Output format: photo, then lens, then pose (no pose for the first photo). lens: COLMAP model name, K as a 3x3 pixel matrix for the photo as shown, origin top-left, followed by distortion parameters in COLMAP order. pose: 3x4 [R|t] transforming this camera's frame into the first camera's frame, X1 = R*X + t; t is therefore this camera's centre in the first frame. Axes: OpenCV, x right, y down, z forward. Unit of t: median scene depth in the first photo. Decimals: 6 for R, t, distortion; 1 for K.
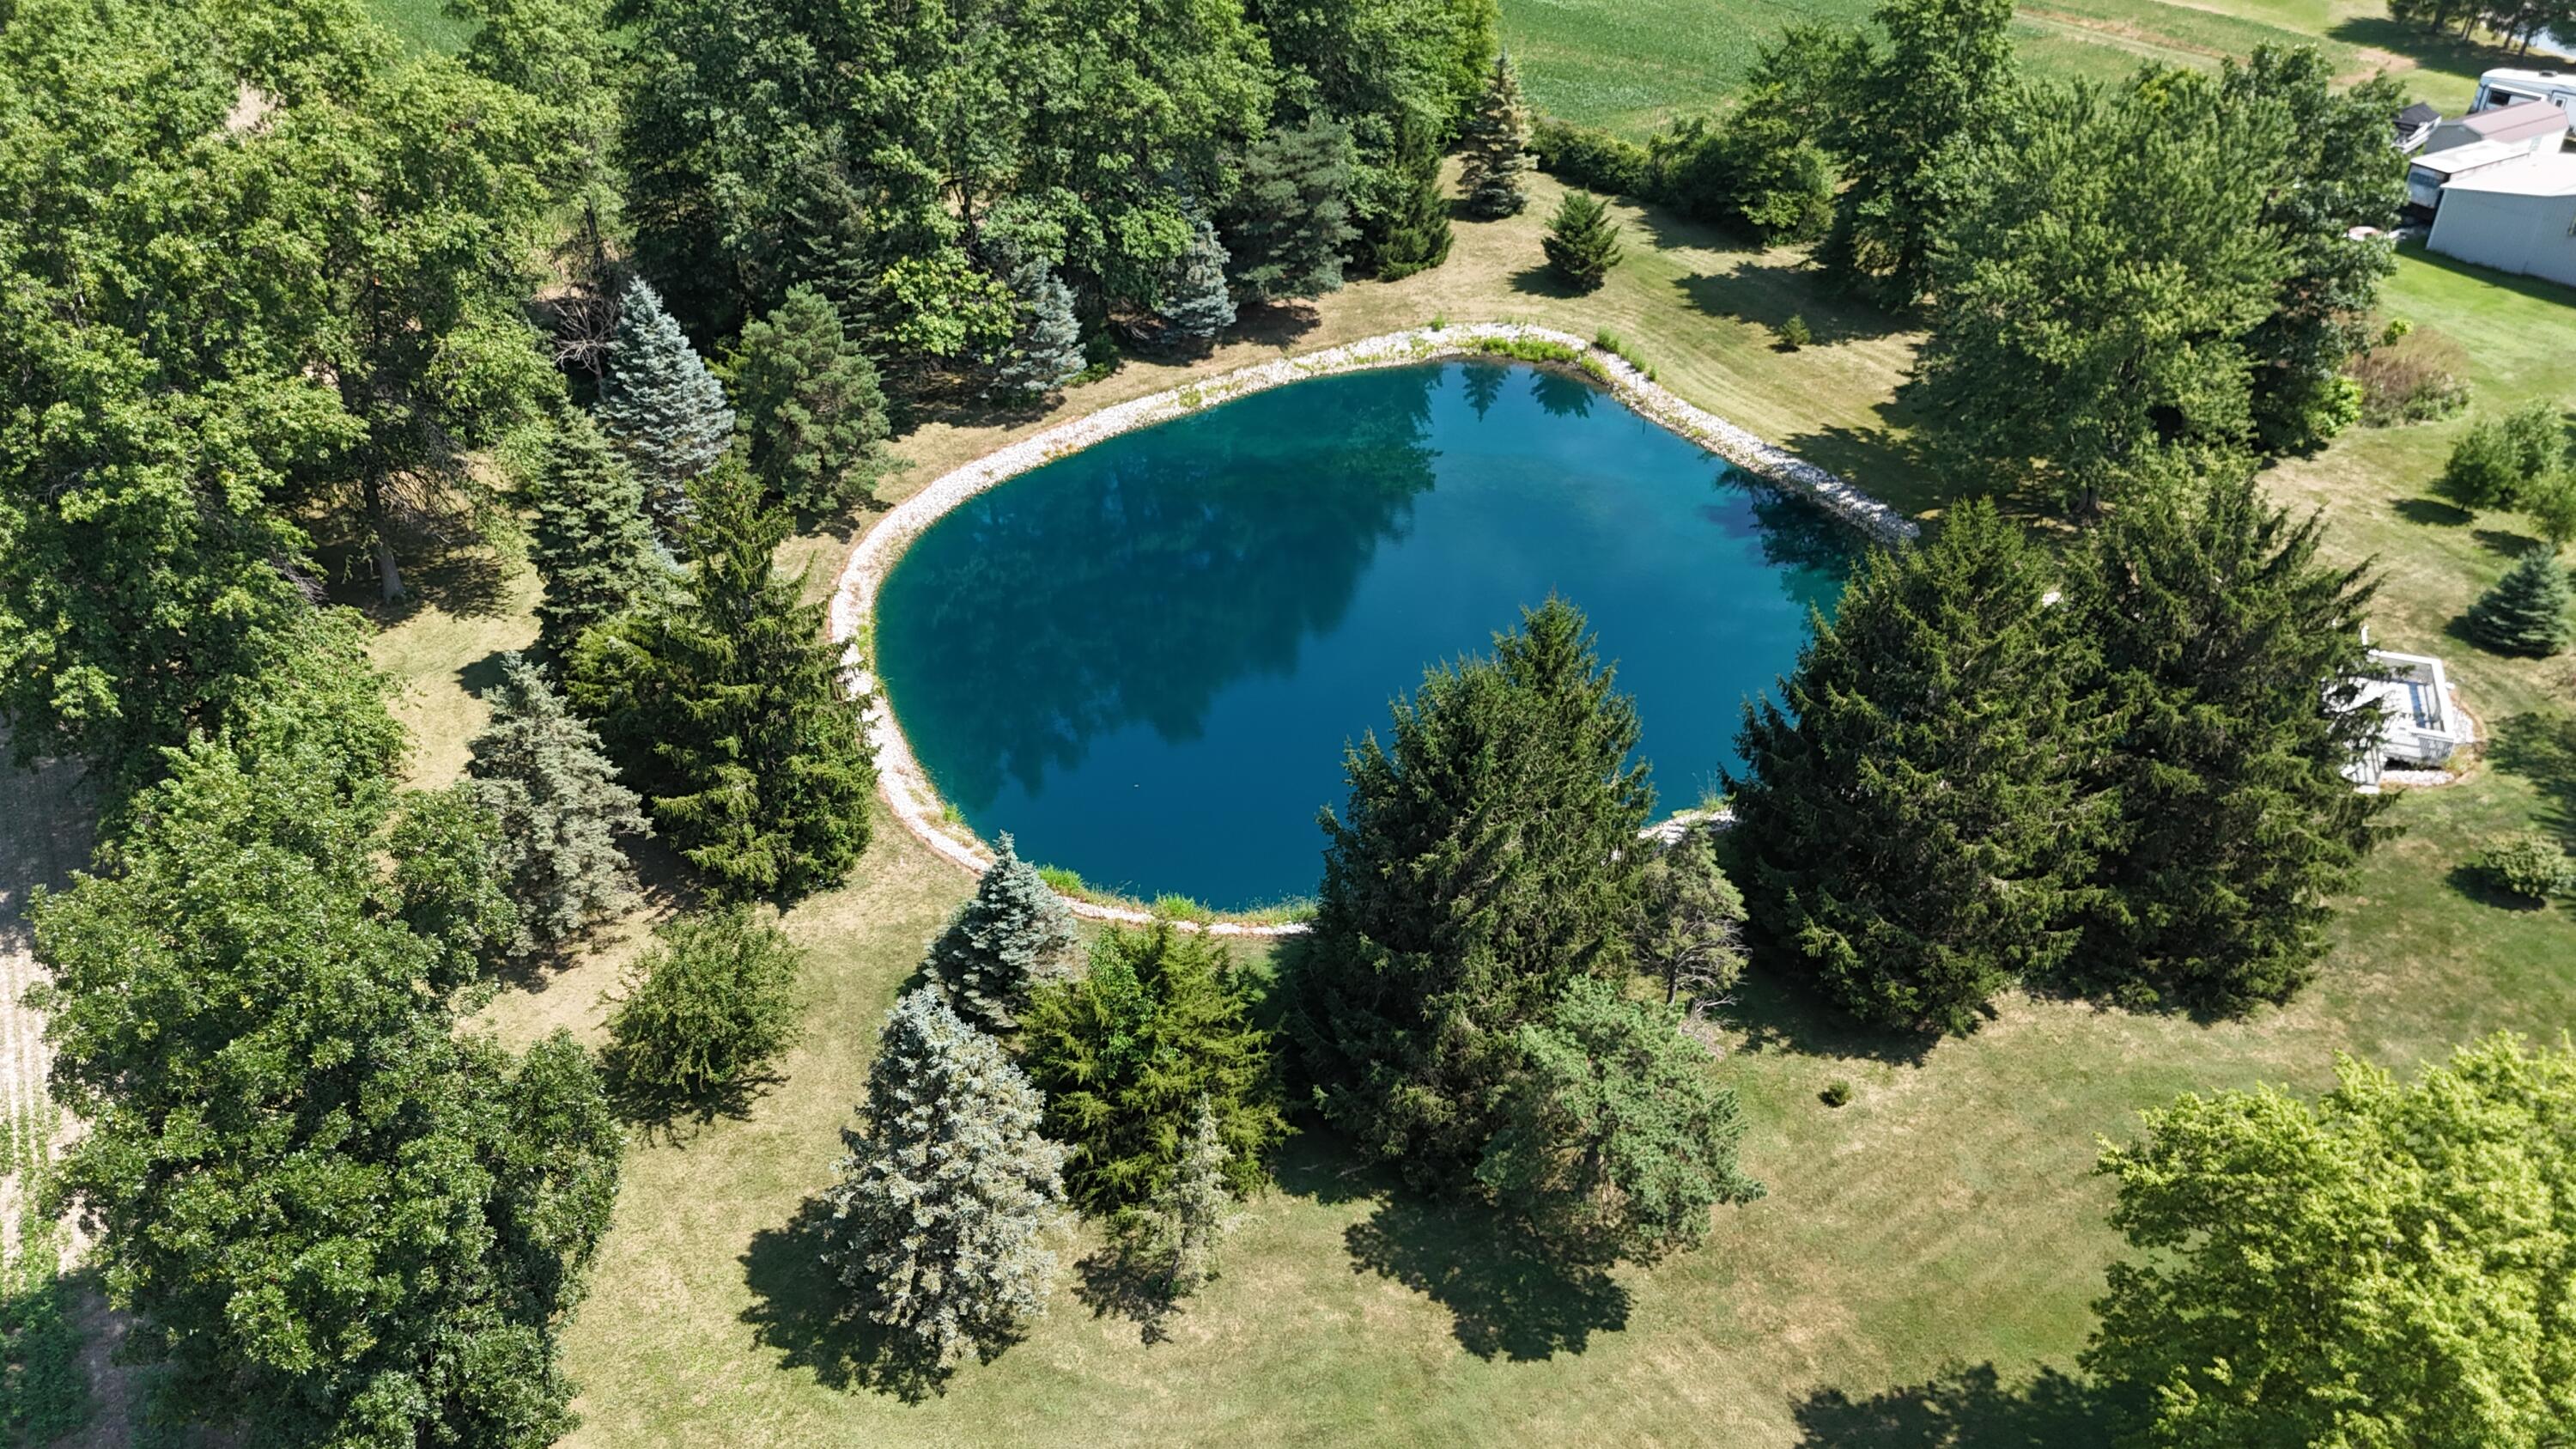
lens RADIAL K [[1826.2, 0, 1292.6], [0, 1826.2, 739.0], [0, 0, 1]] dist [0.056037, -0.065354]
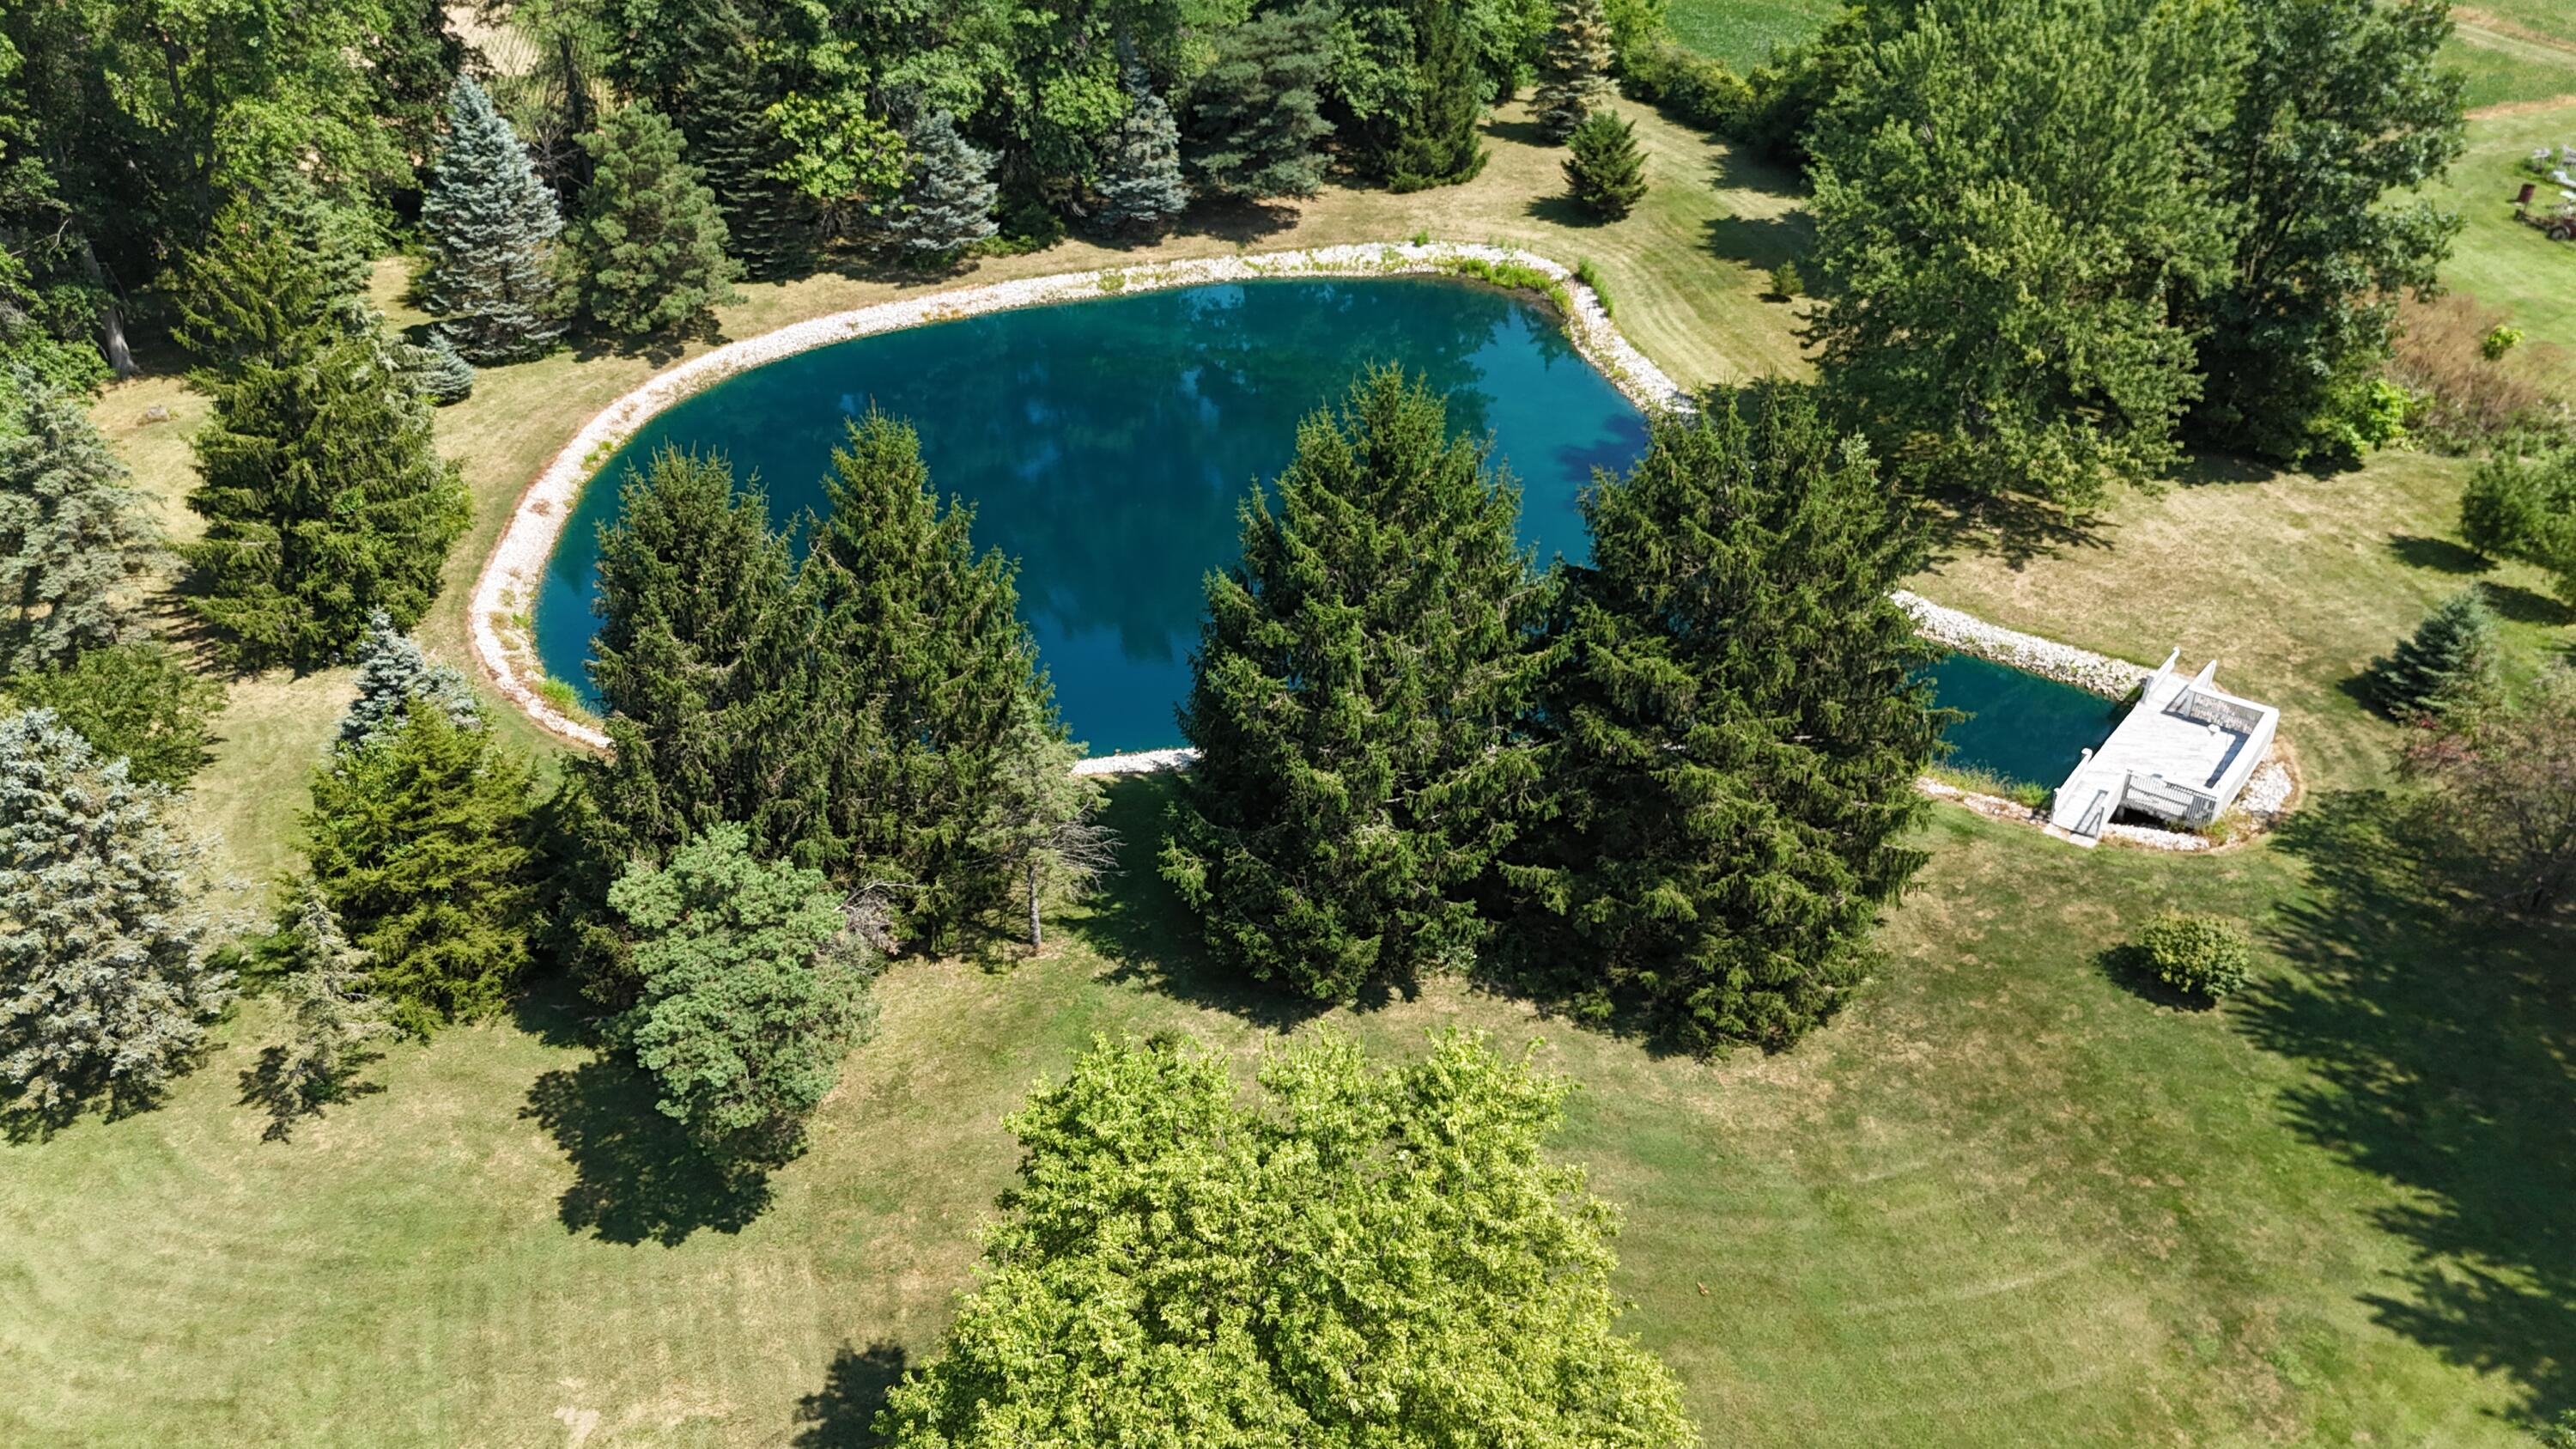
lens RADIAL K [[1826.2, 0, 1292.6], [0, 1826.2, 739.0], [0, 0, 1]] dist [0.056037, -0.065354]
pose [[0.962004, 0.156056, -0.224044, 0.298560], [-0.155186, 0.987649, 0.021599, 0.013959], [0.224648, 0.013990, 0.974340, 0.100749]]
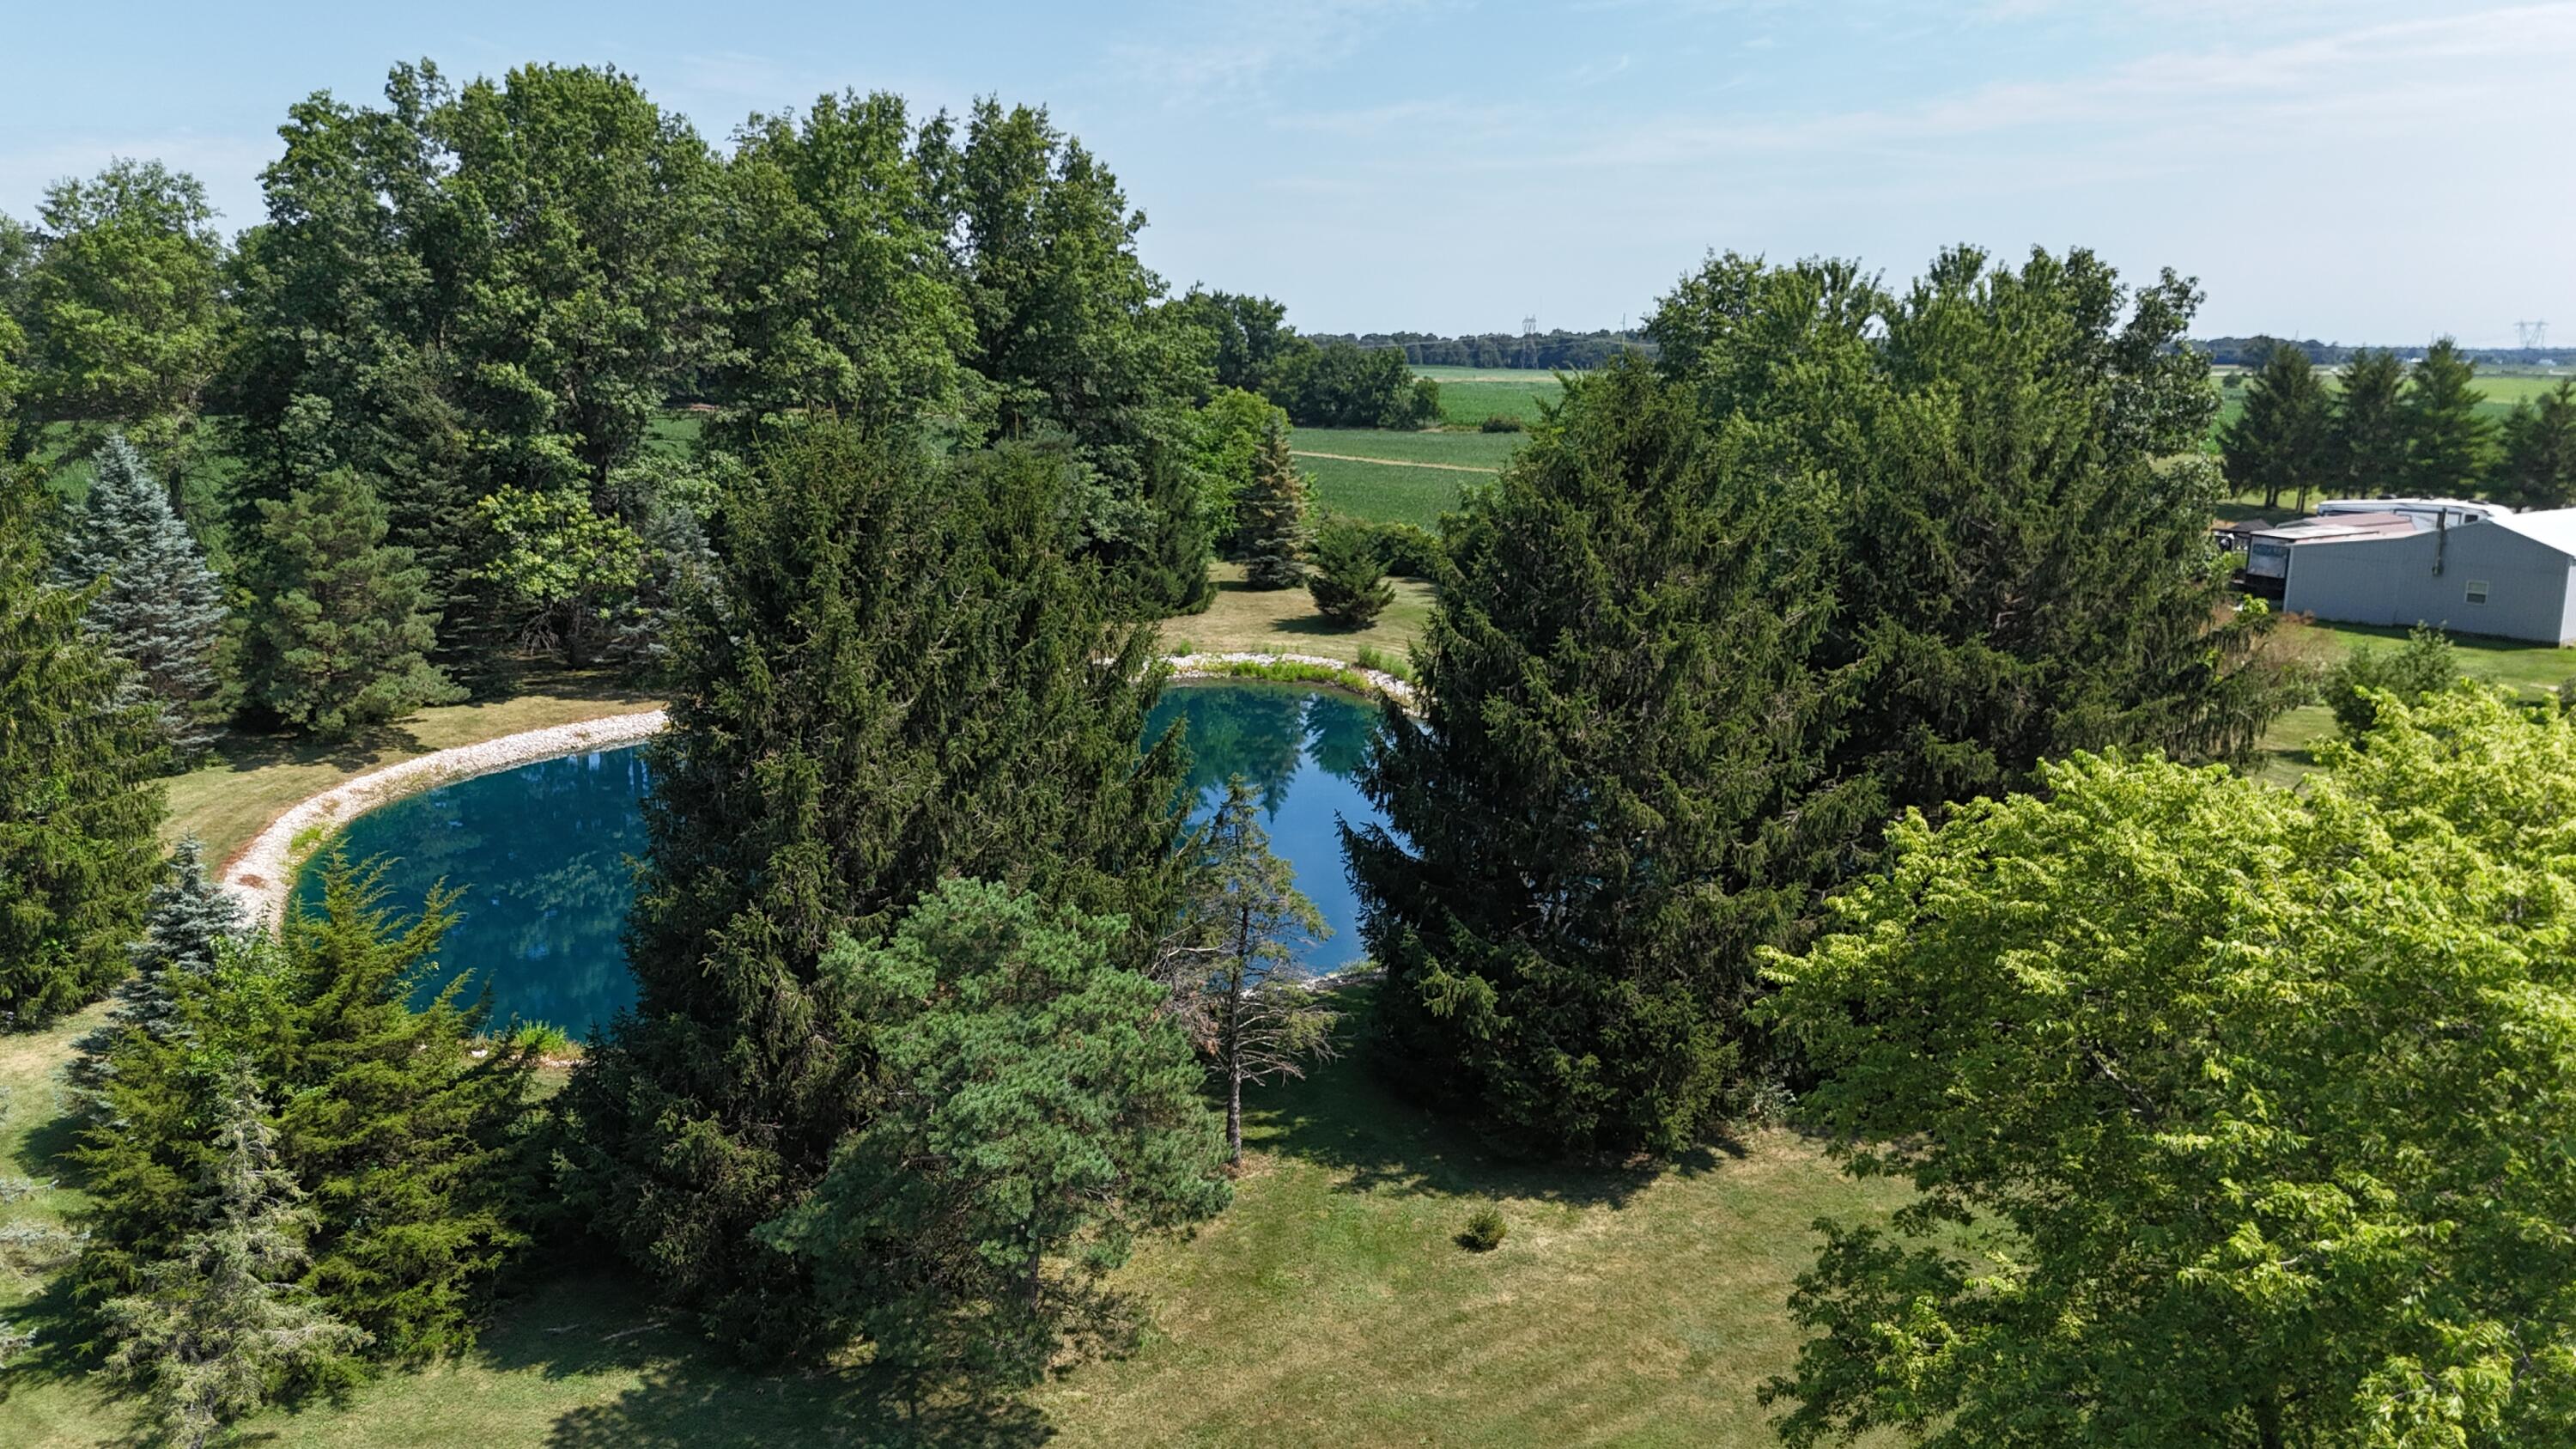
lens RADIAL K [[1865.0, 0, 1278.2], [0, 1865.0, 736.0], [0, 0, 1]] dist [0.066653, -0.066031]
pose [[0.999800, 0.005513, 0.019226, 0.122421], [0.001732, 0.933784, -0.357833, 0.149389], [-0.019926, 0.357795, 0.933588, 0.202653]]
